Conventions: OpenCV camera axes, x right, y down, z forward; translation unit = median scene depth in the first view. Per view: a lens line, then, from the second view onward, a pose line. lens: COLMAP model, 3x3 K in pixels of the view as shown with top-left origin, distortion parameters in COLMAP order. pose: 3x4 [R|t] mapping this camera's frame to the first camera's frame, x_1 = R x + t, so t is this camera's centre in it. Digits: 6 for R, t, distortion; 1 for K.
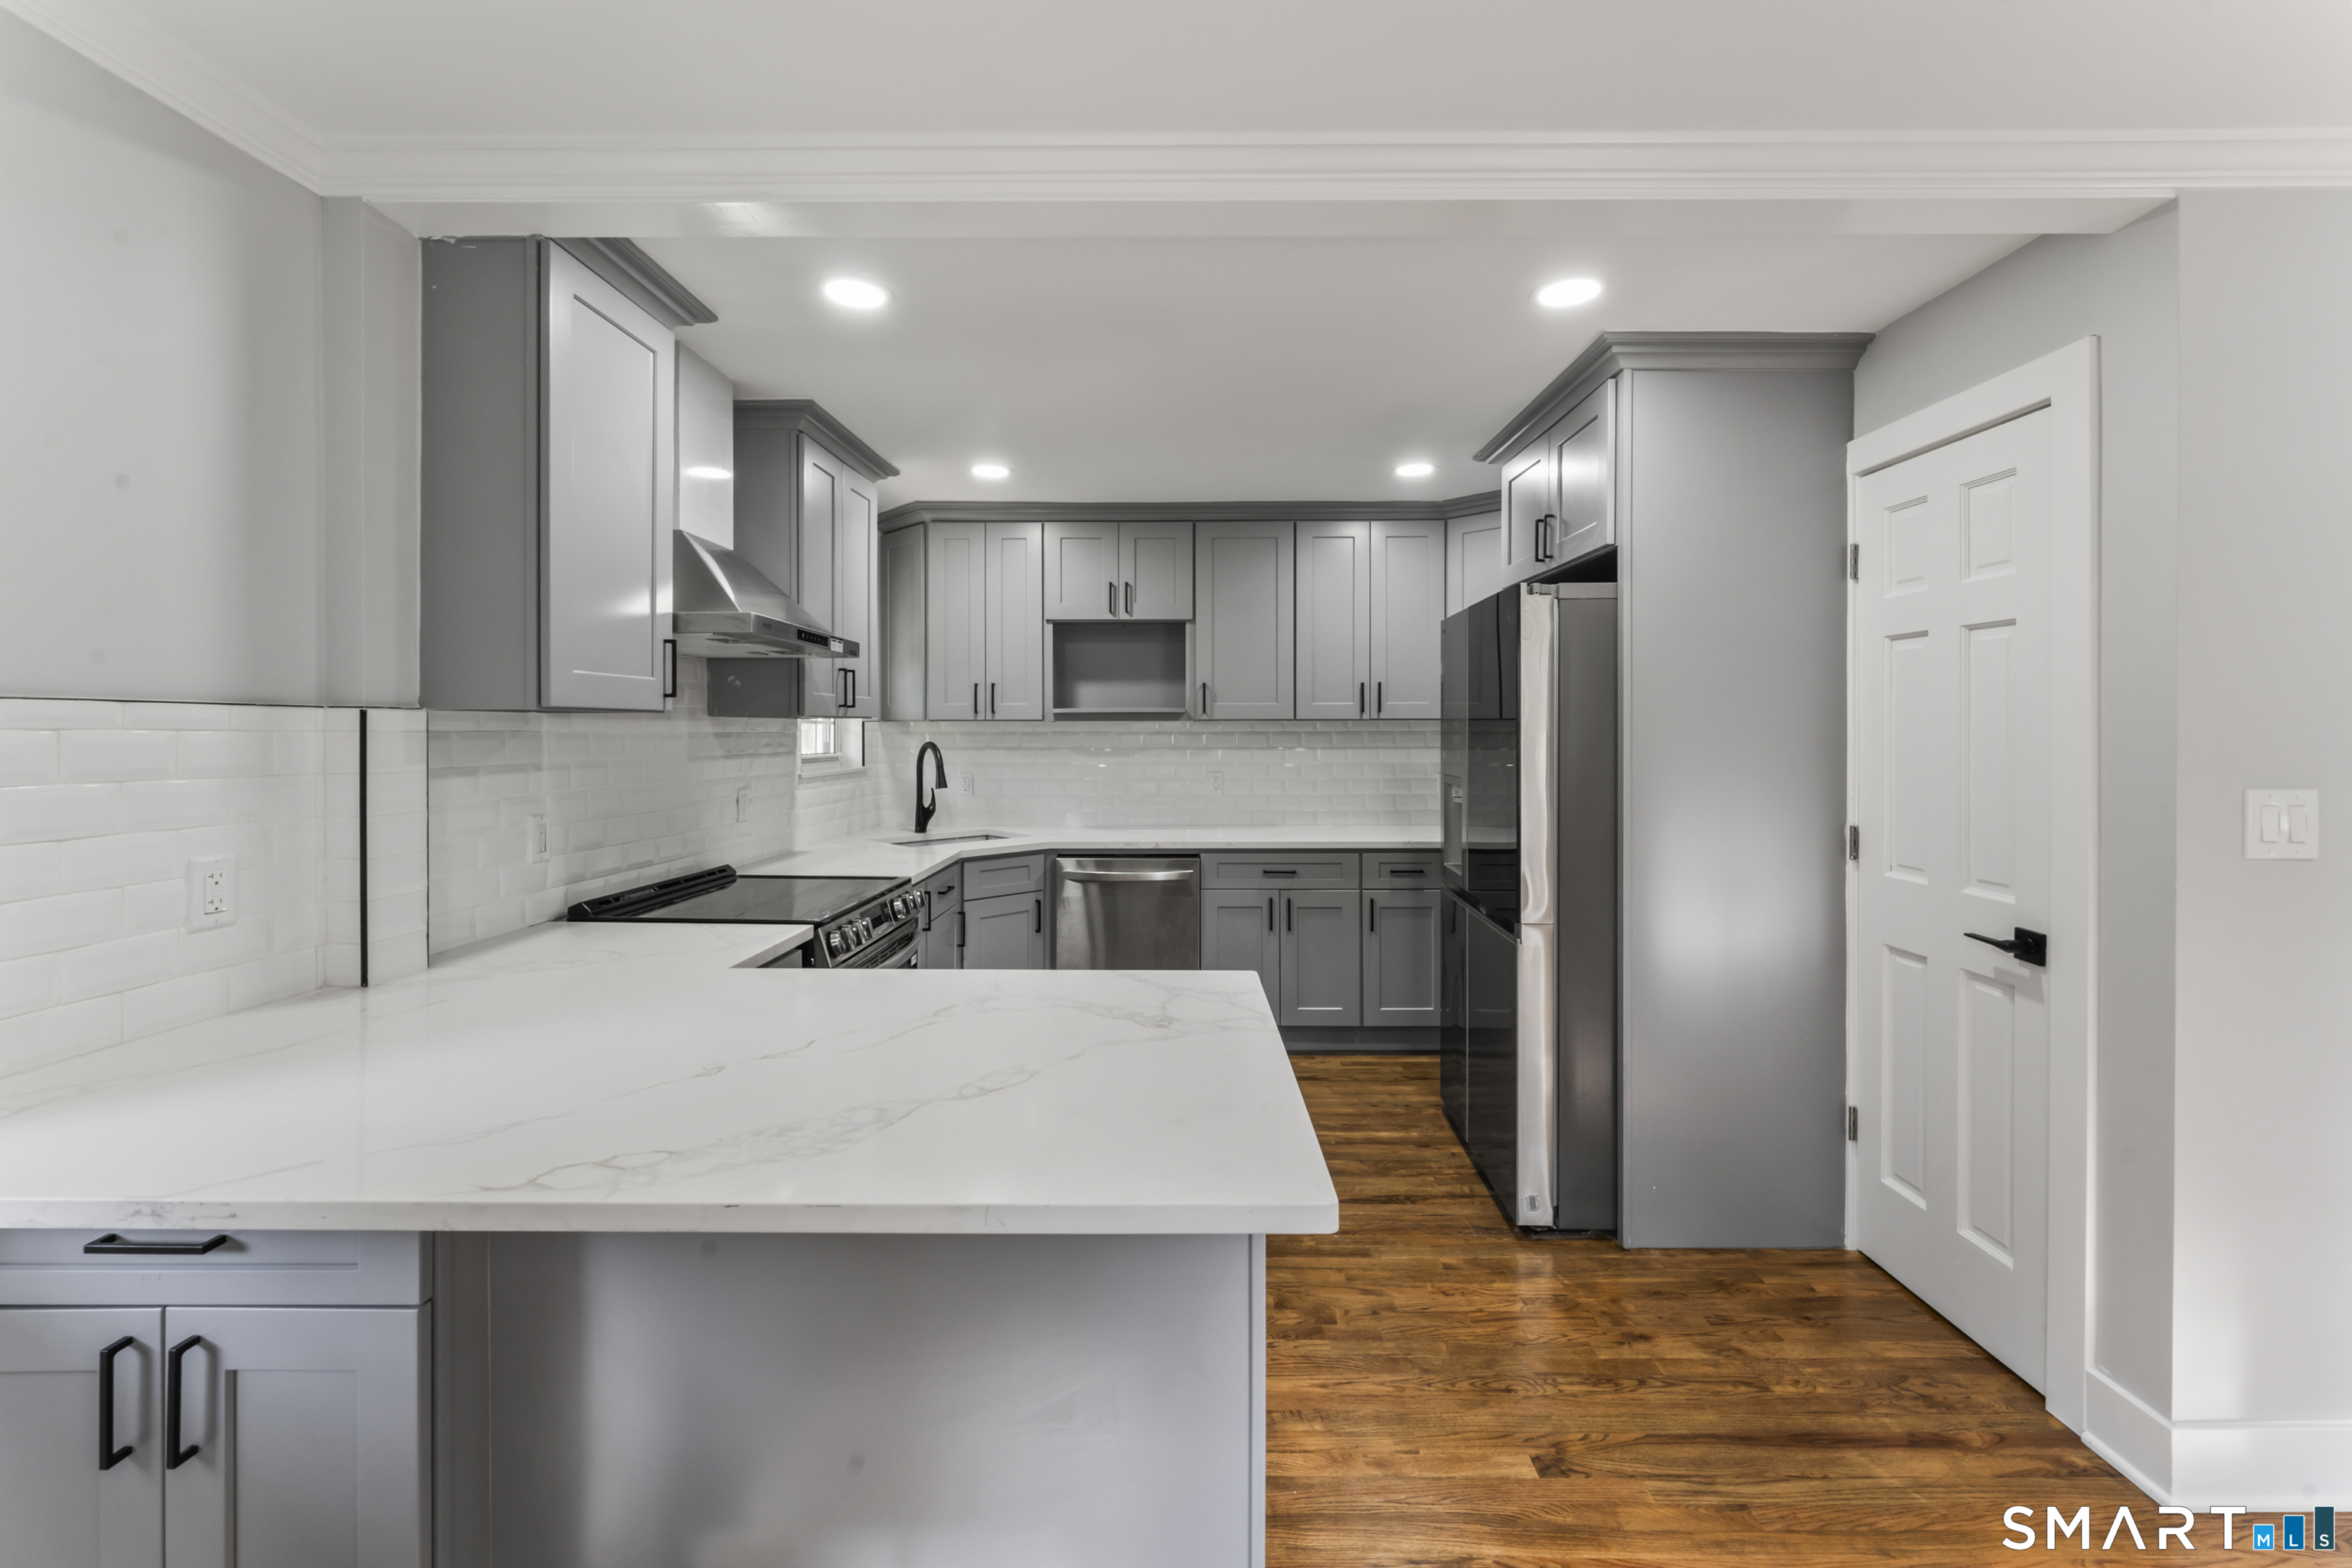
lens RADIAL K [[953.9, 0, 1170.2], [0, 953.9, 731.4], [0, 0, 1]] dist [-0.000494, -0.000856]
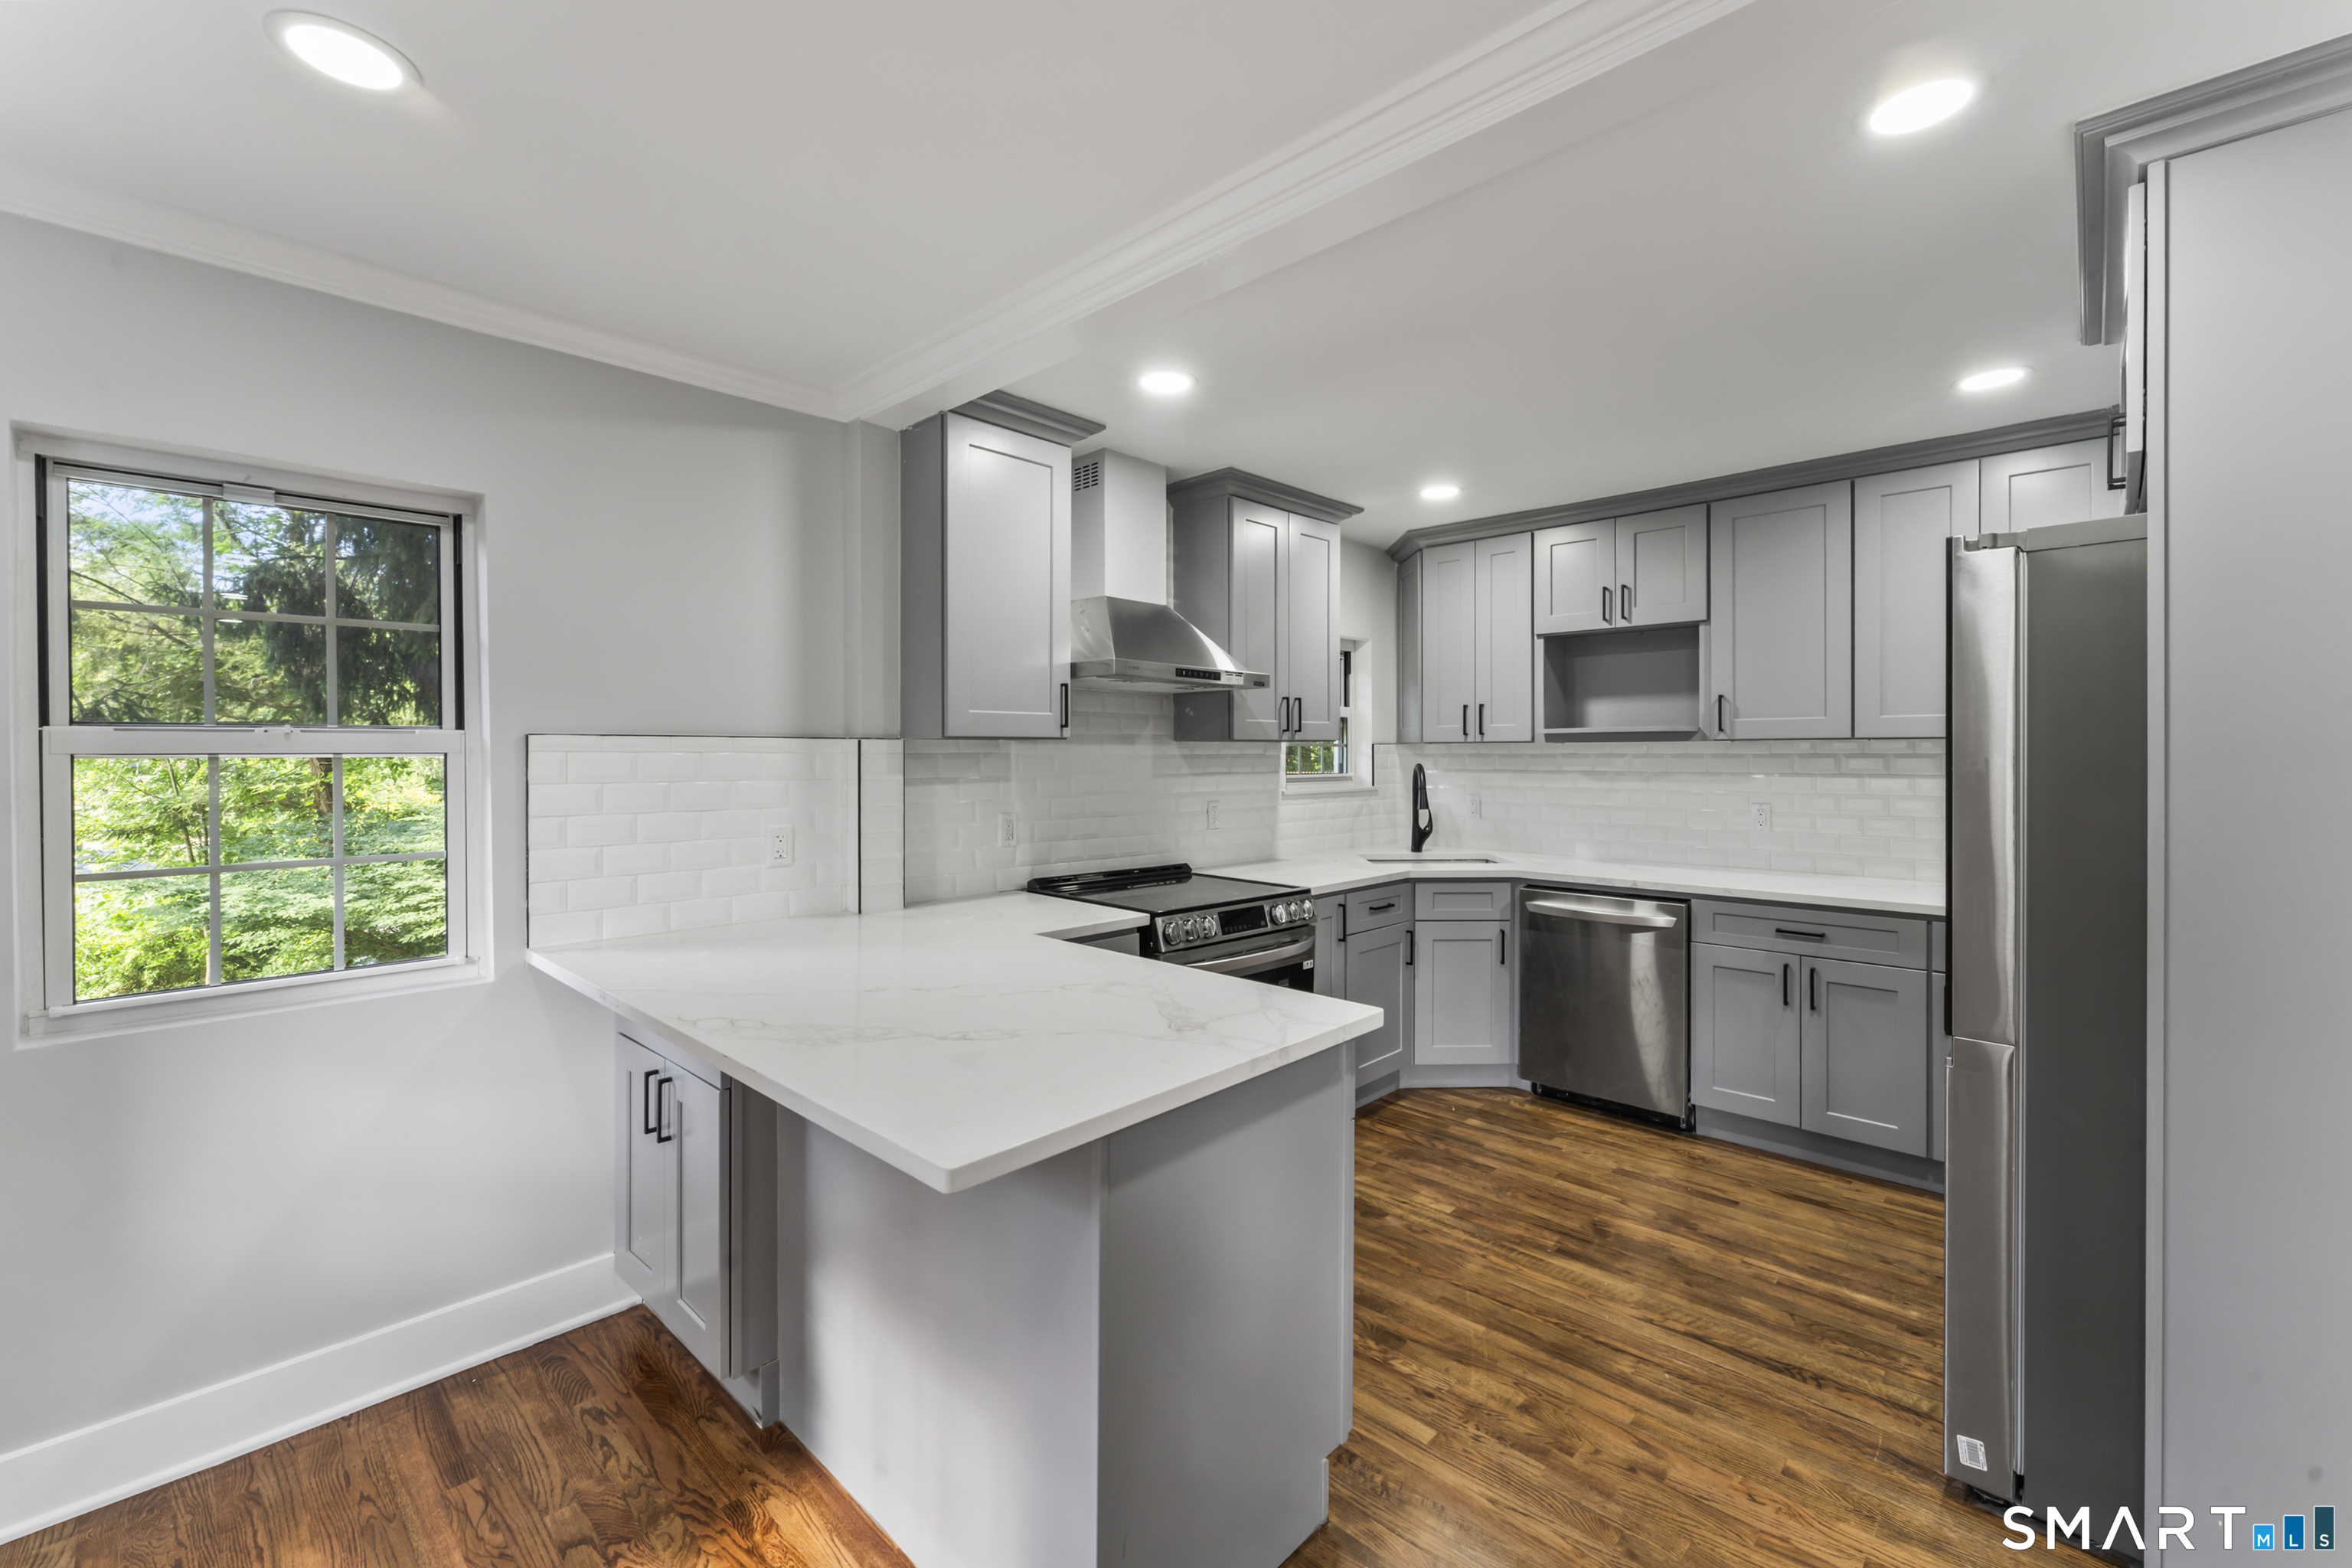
lens RADIAL K [[953.9, 0, 1189.9], [0, 953.9, 753.3], [0, 0, 1]] dist [-0.000494, -0.000856]
pose [[0.741218, 0.000274, -0.671264, 0.359138], [-0.000200, 1.000000, 0.000187, -0.000163], [0.671265, -0.000005, 0.741218, 0.109333]]
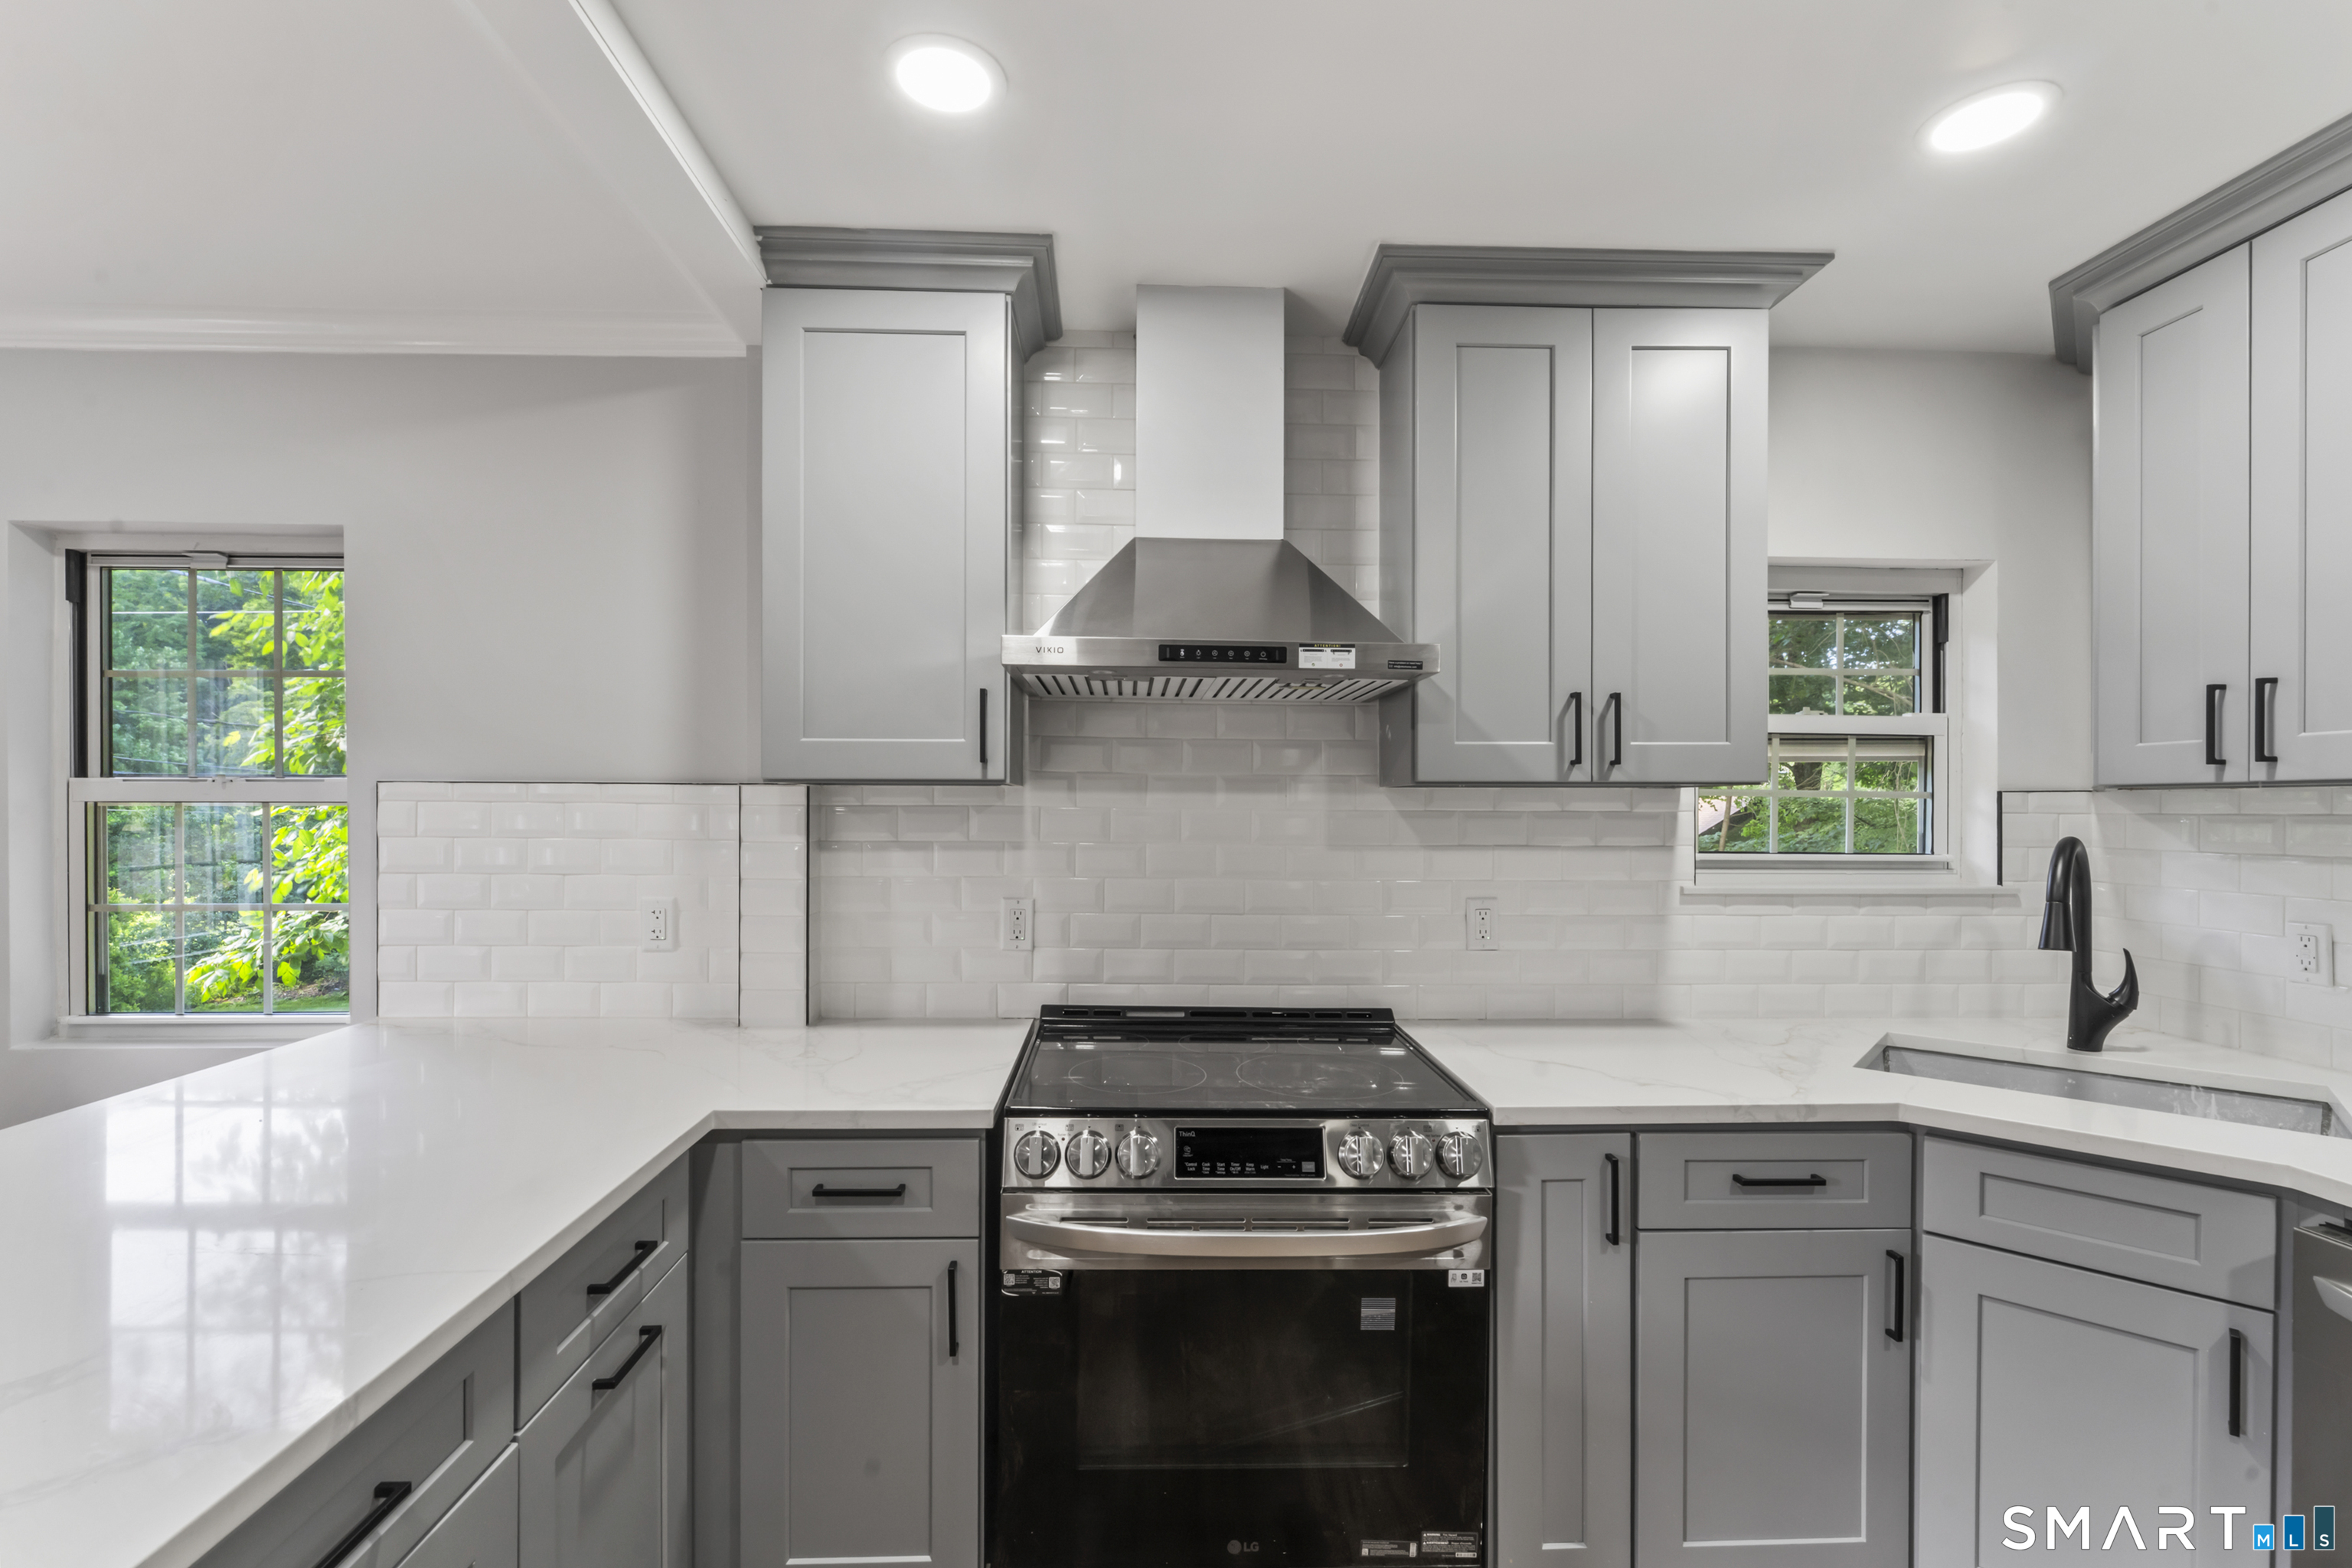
lens RADIAL K [[1048.6, 0, 1151.3], [0, 1048.6, 801.5], [0, 0, 1]] dist [-0.002341, 0.000202]
pose [[0.065951, 0.000820, -0.997823, 0.257542], [-0.005635, 0.999984, 0.000450, -0.004164], [0.997807, 0.005593, 0.065954, 0.805101]]
